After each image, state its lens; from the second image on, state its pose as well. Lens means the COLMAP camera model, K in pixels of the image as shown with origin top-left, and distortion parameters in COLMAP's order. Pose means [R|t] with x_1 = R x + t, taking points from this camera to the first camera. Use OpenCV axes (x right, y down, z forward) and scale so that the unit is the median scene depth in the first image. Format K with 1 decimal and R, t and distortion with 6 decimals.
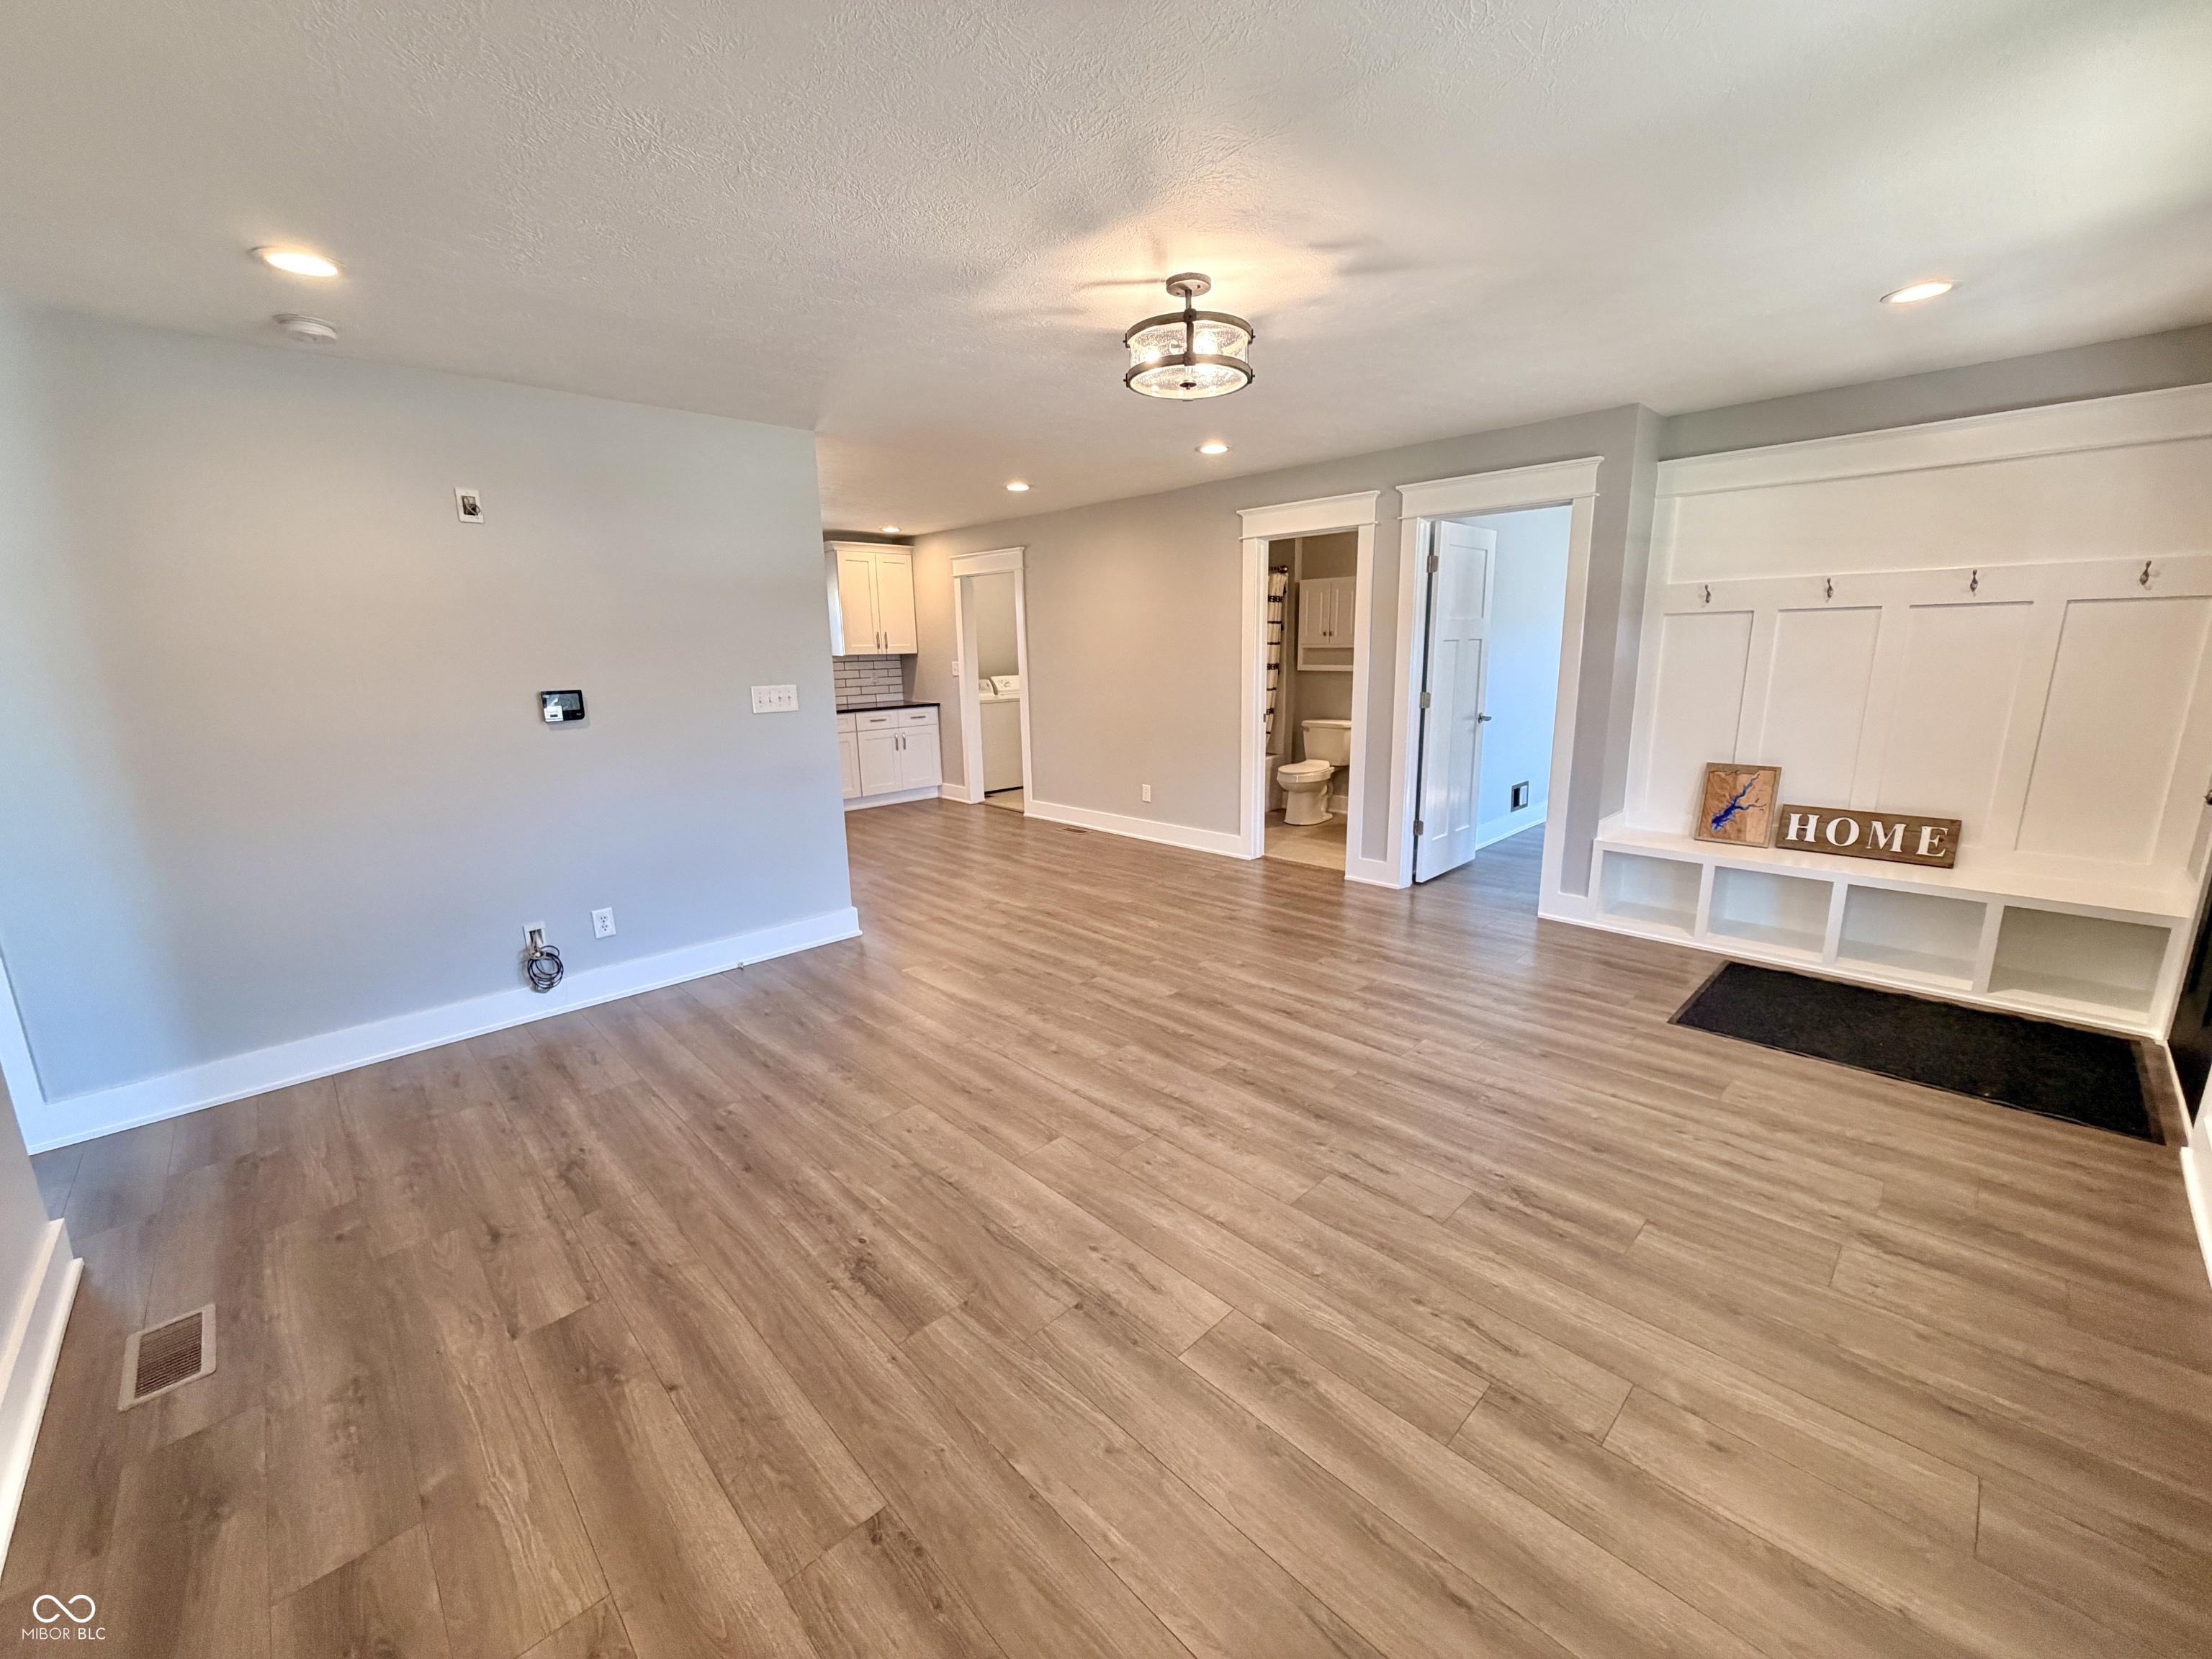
lens RADIAL K [[880.5, 0, 1111.5], [0, 880.5, 827.7], [0, 0, 1]] dist [0.000555, 0.000187]
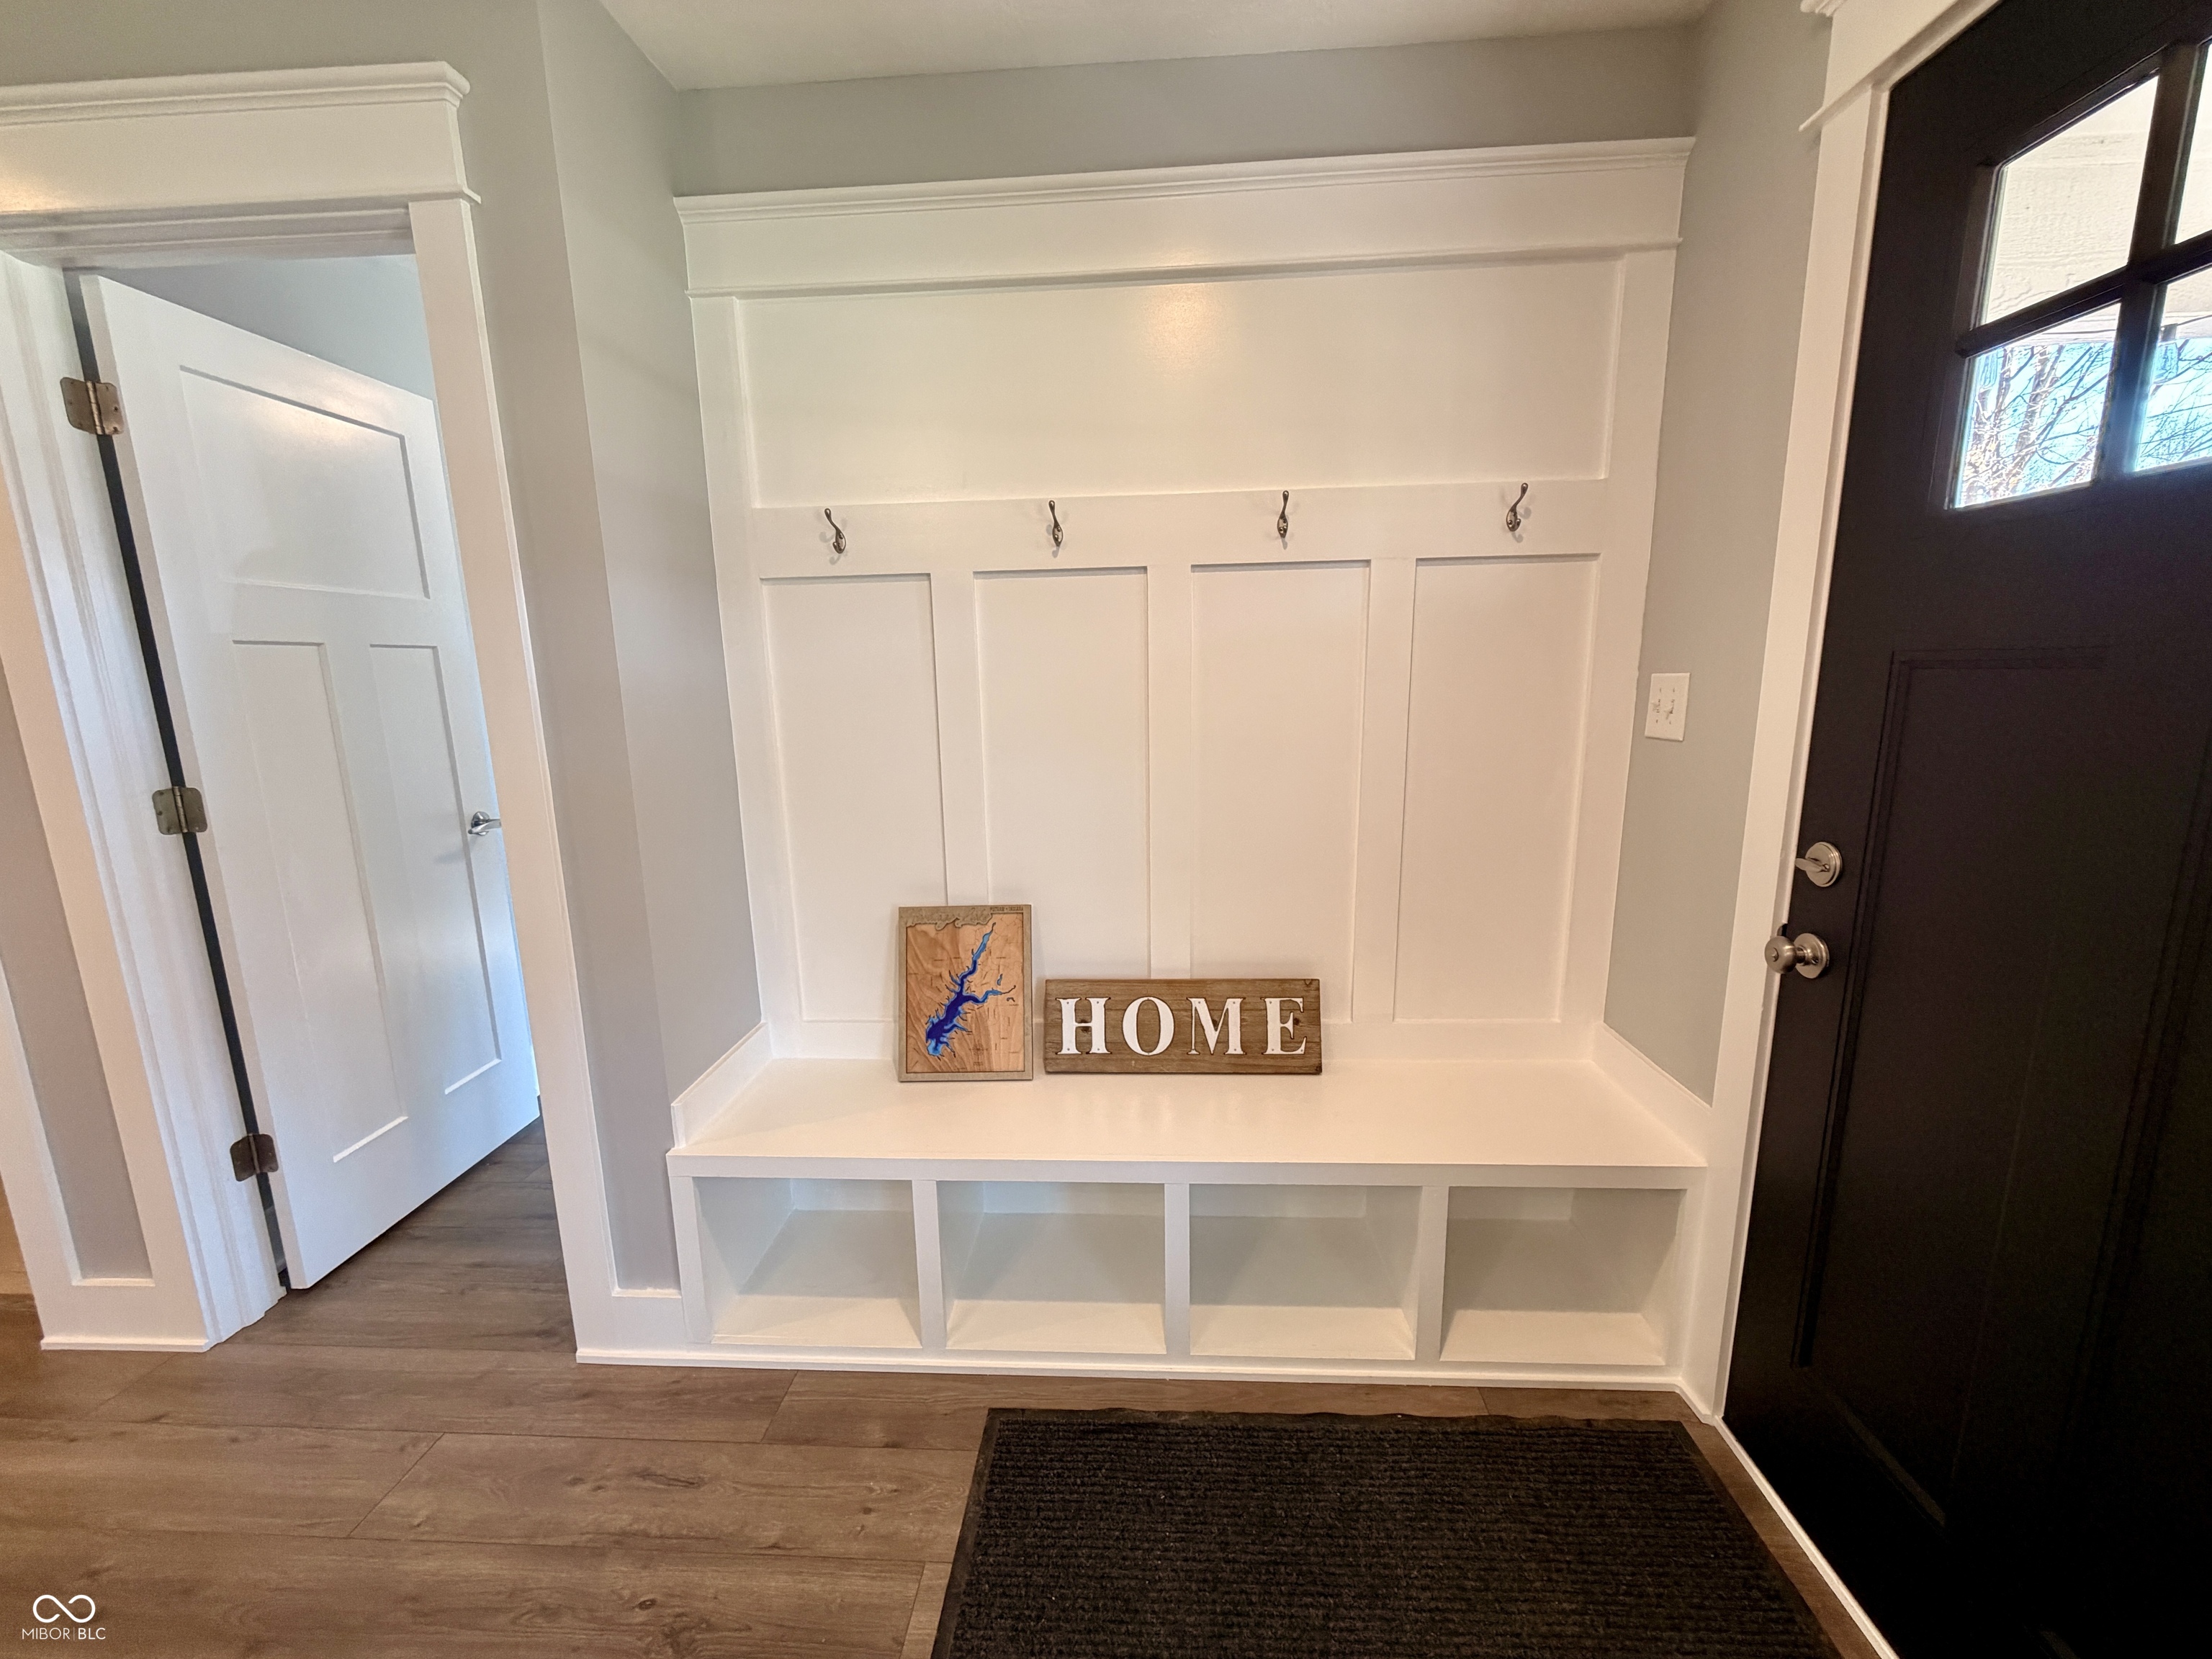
lens RADIAL K [[880.5, 0, 1111.5], [0, 880.5, 827.7], [0, 0, 1]] dist [0.000555, 0.000187]
pose [[0.729506, -0.120474, 0.673281, 0.482097], [0.145503, 0.989169, 0.019343, -0.113807], [-0.668319, 0.083854, 0.739134, 0.621859]]
